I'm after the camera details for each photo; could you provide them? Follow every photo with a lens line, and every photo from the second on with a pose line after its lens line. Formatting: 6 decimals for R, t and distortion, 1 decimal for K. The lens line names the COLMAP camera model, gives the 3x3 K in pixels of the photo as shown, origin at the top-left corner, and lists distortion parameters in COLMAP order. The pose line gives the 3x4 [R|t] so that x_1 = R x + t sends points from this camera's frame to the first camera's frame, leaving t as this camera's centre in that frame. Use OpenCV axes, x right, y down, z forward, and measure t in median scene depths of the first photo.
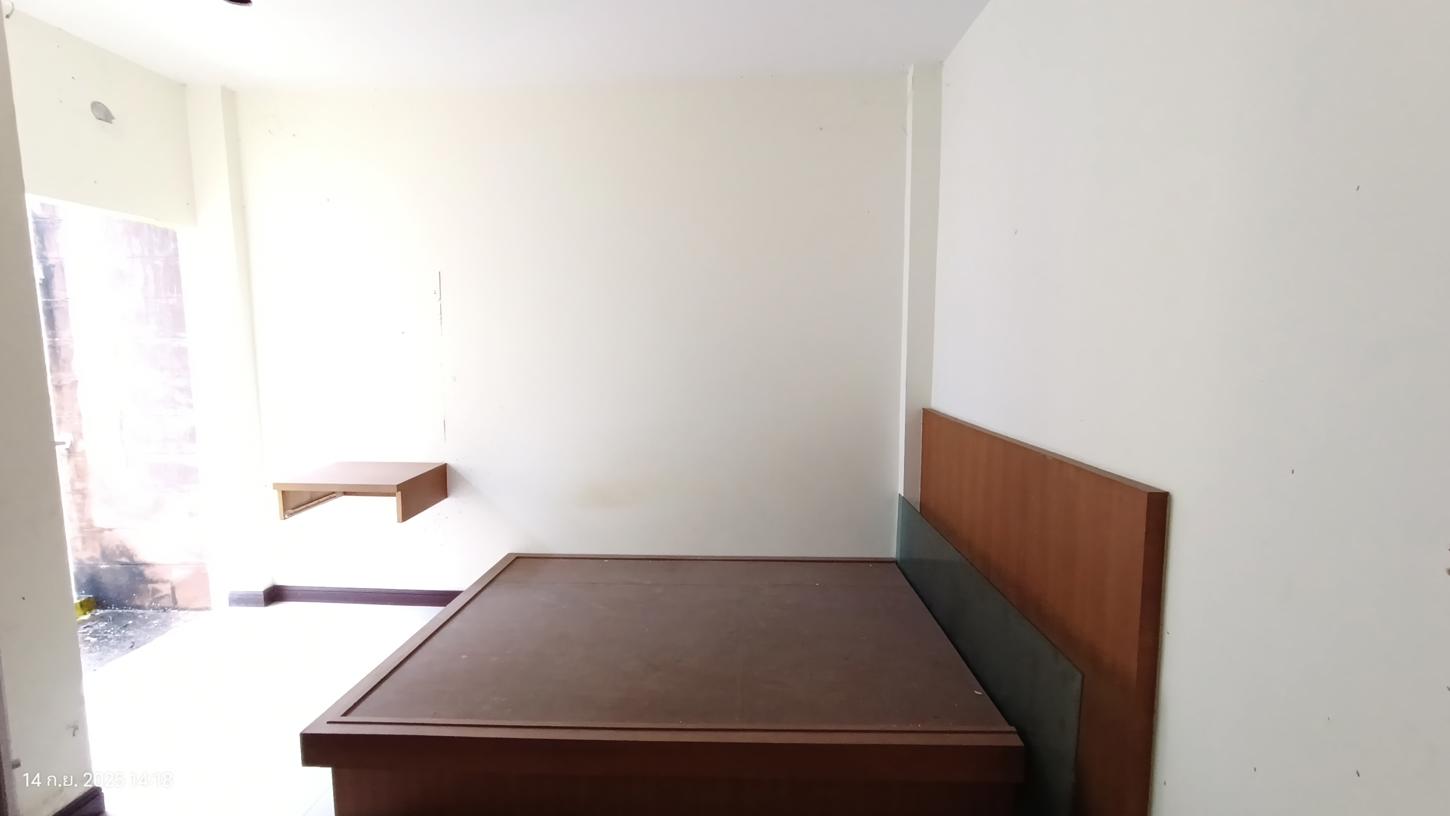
lens RADIAL K [[669.5, 0, 733.2], [0, 669.5, 417.5], [0, 0, 1]] dist [0.000147, 0.003976]
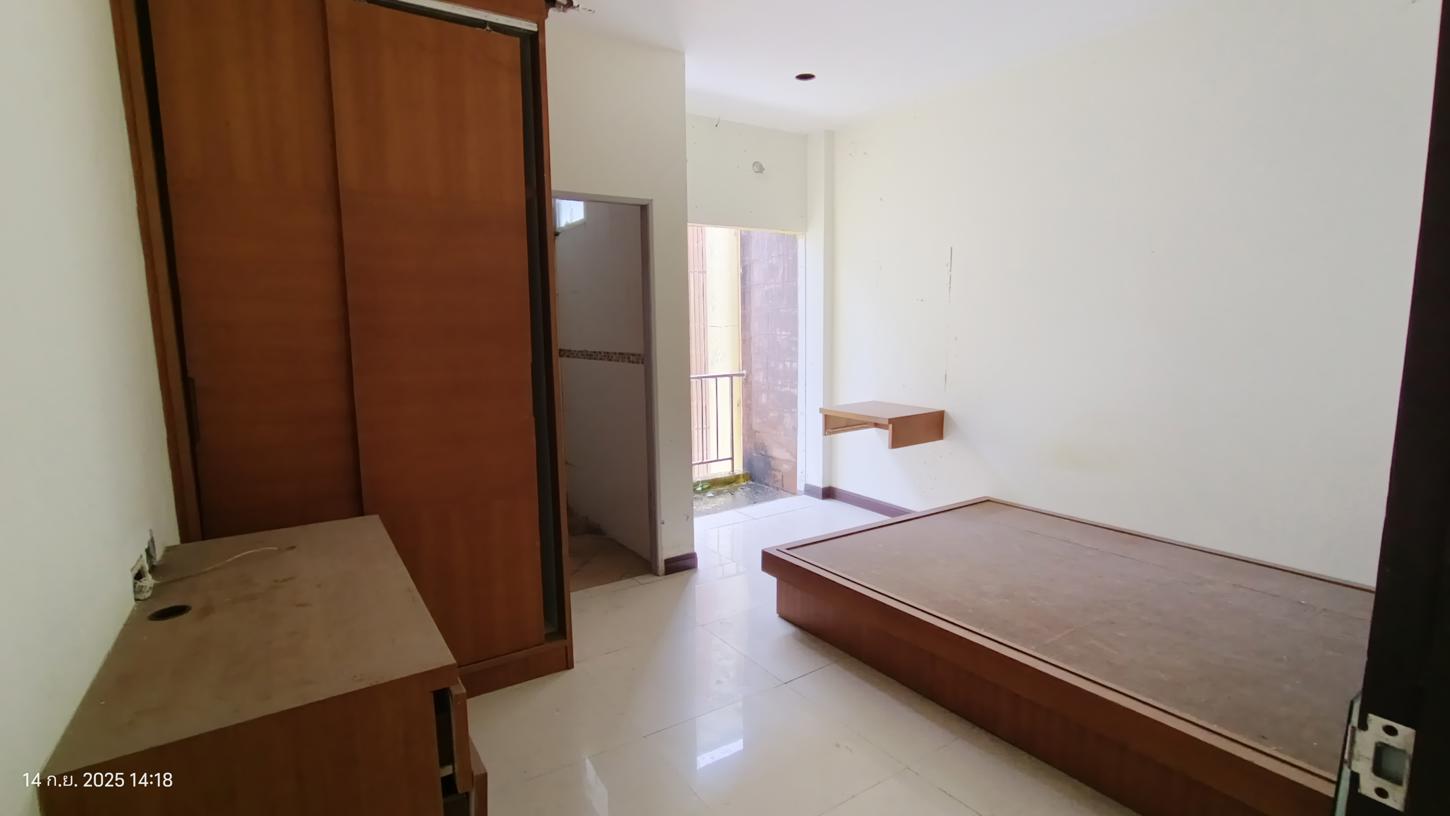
lens RADIAL K [[669.5, 0, 718.8], [0, 669.5, 412.1], [0, 0, 1]] dist [0.000147, 0.003976]
pose [[0.609807, 0.102021, -0.785956, 0.255941], [-0.074166, 0.994674, 0.071570, 0.015908], [0.789072, 0.014648, 0.614126, -0.038520]]
